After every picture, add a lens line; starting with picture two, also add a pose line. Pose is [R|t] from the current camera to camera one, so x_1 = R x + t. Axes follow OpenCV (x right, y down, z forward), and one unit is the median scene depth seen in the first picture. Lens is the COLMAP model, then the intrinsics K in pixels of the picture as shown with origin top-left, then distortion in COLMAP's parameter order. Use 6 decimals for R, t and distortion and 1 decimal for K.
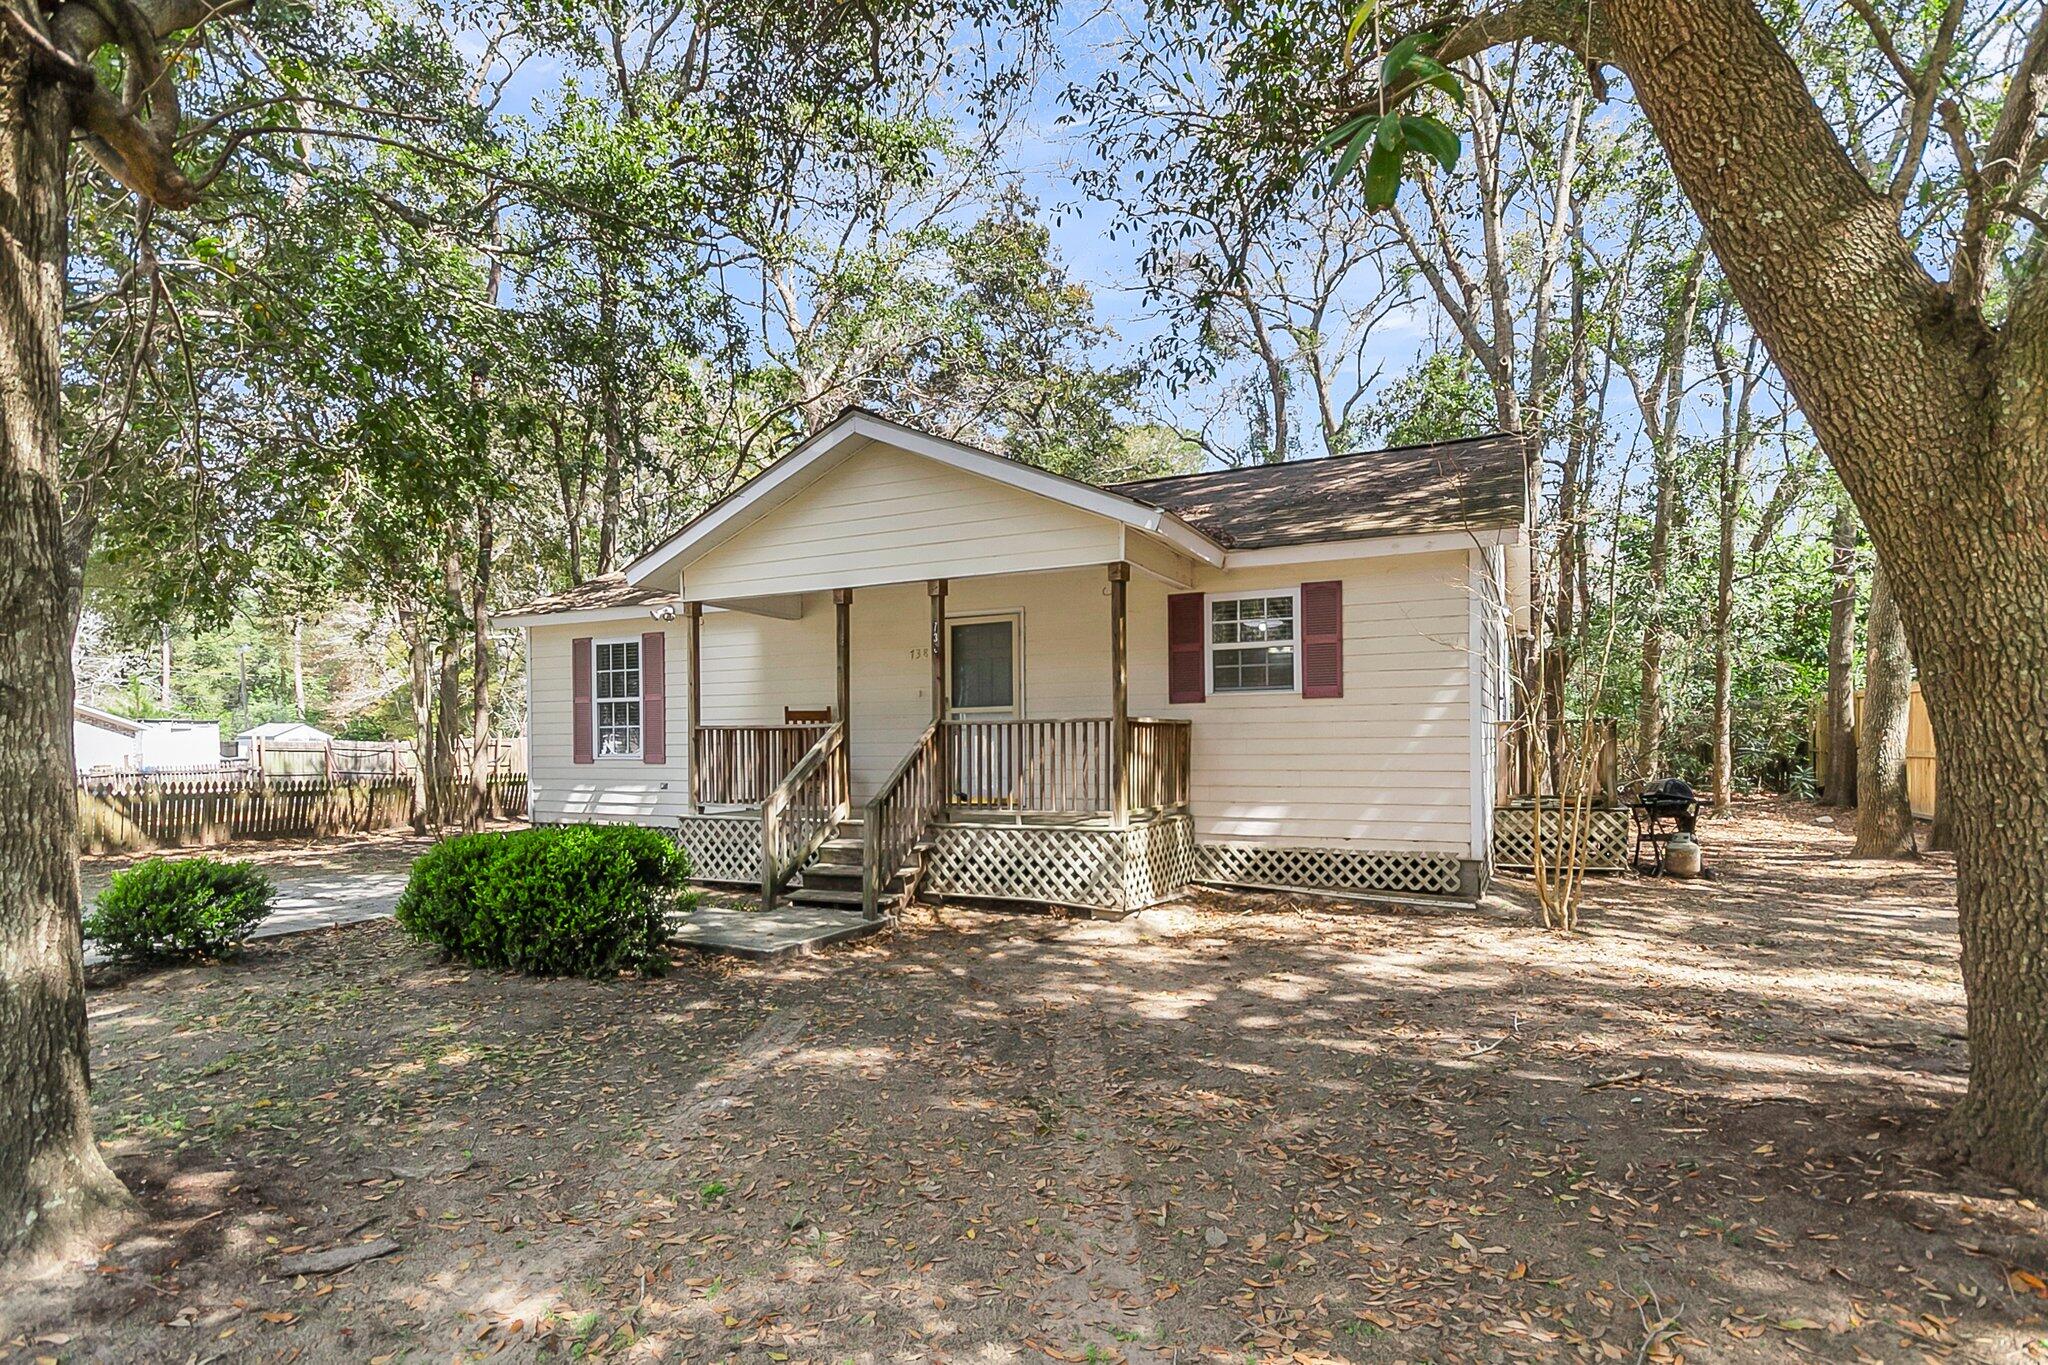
lens RADIAL K [[1035.4, 0, 1018.5], [0, 1035.4, 729.7], [0, 0, 1]] dist [0.000298, 0.000058]
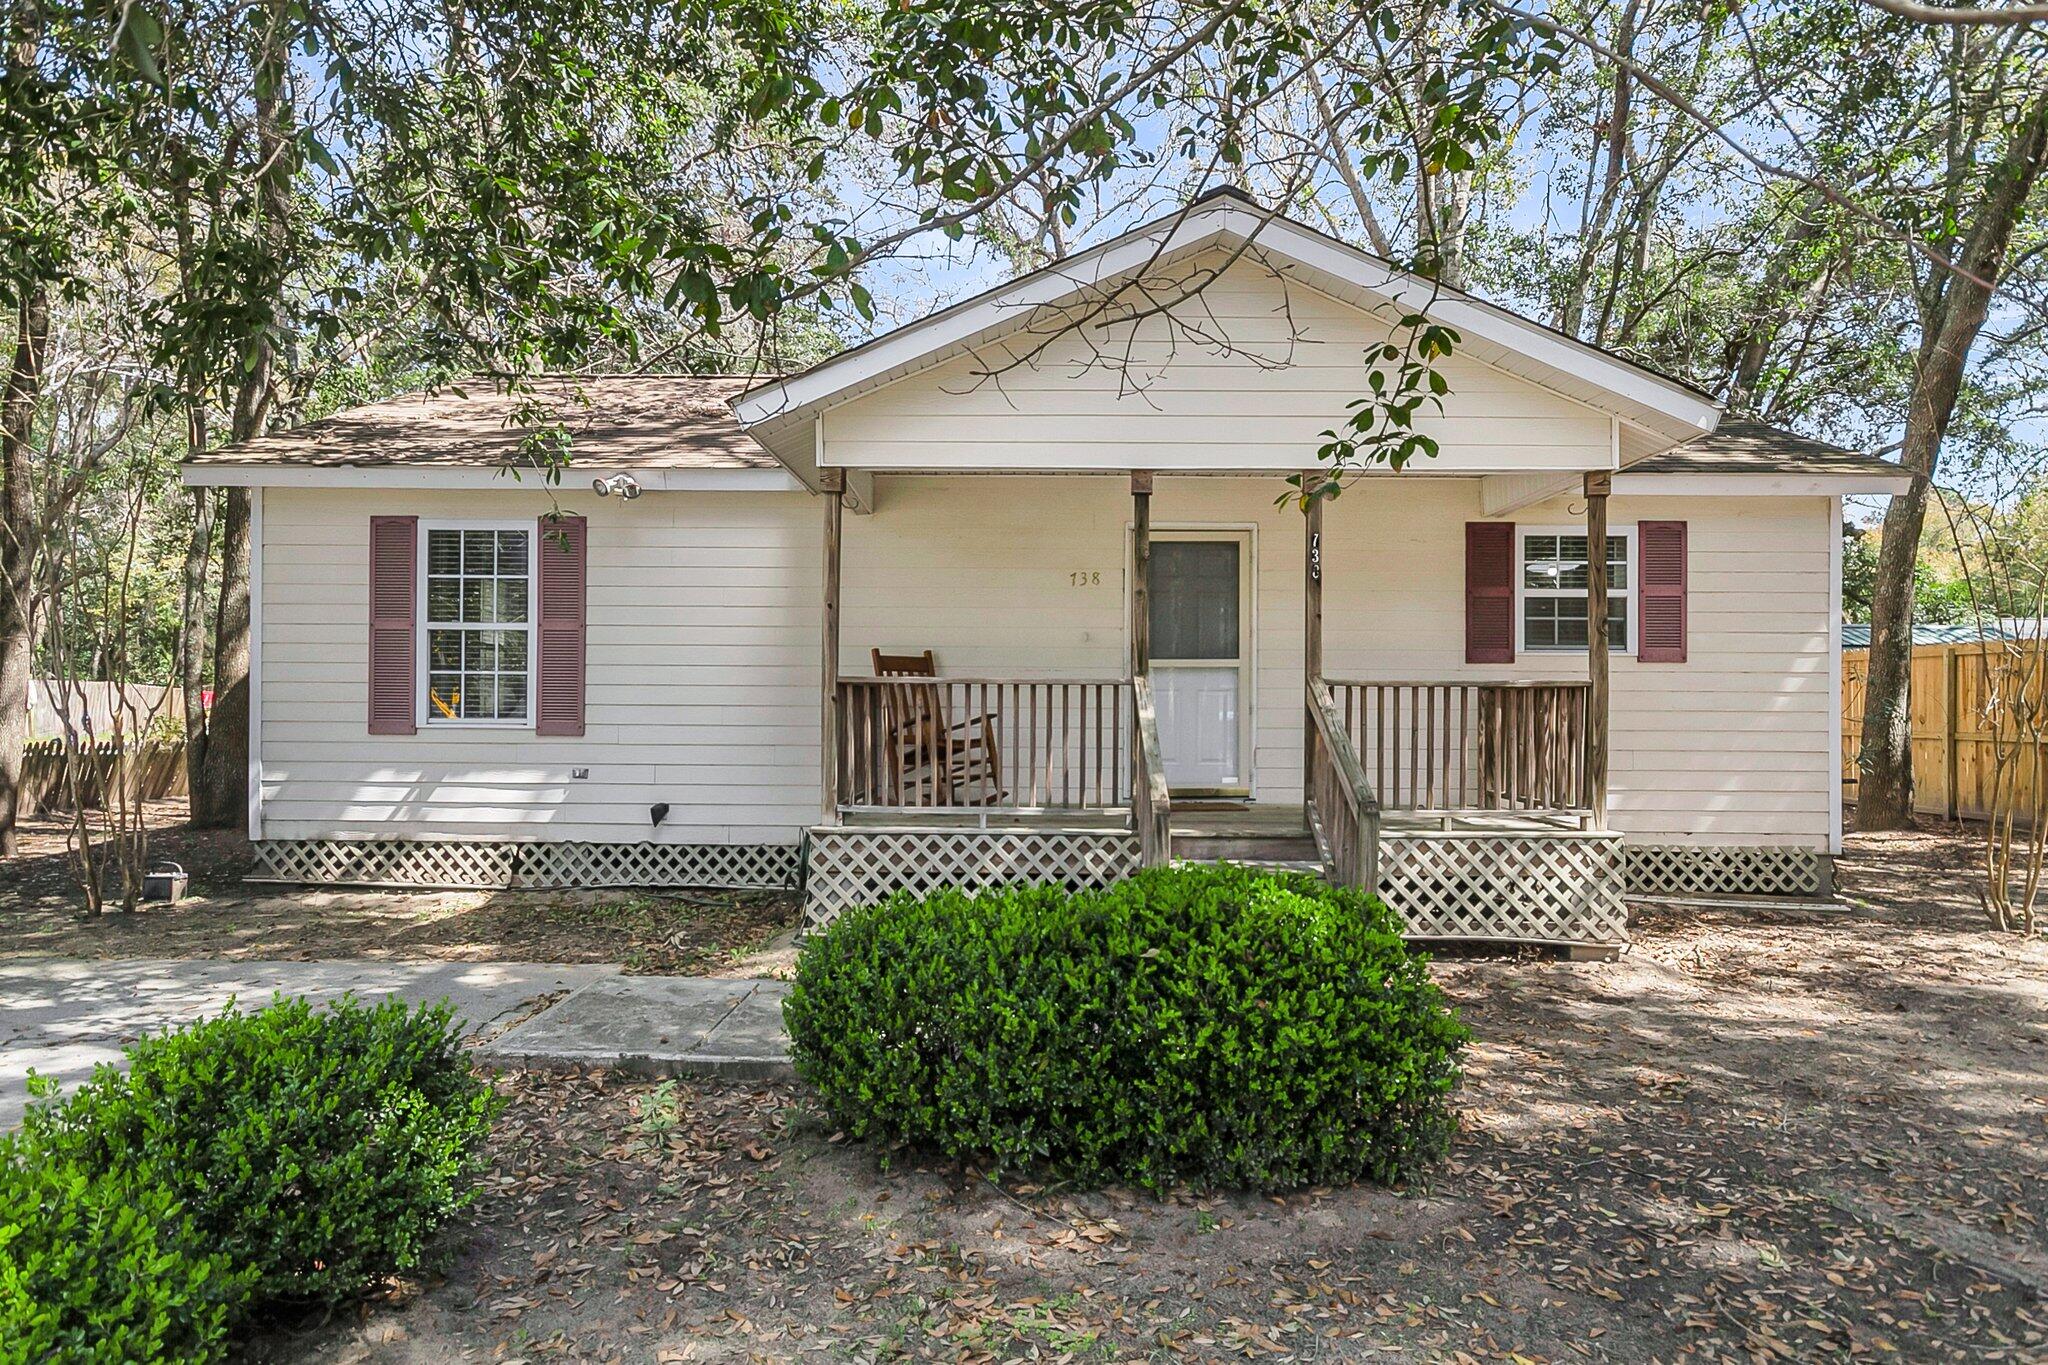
lens RADIAL K [[1168.0, 0, 1024.0], [0, 1168.0, 682.5], [0, 0, 1]] dist [-0.002746, 0.001610]
pose [[0.899399, 0.022164, 0.436567, -0.596106], [-0.019744, 0.999754, -0.010081, 0.004991], [-0.436683, 0.000447, 0.899615, 0.409028]]
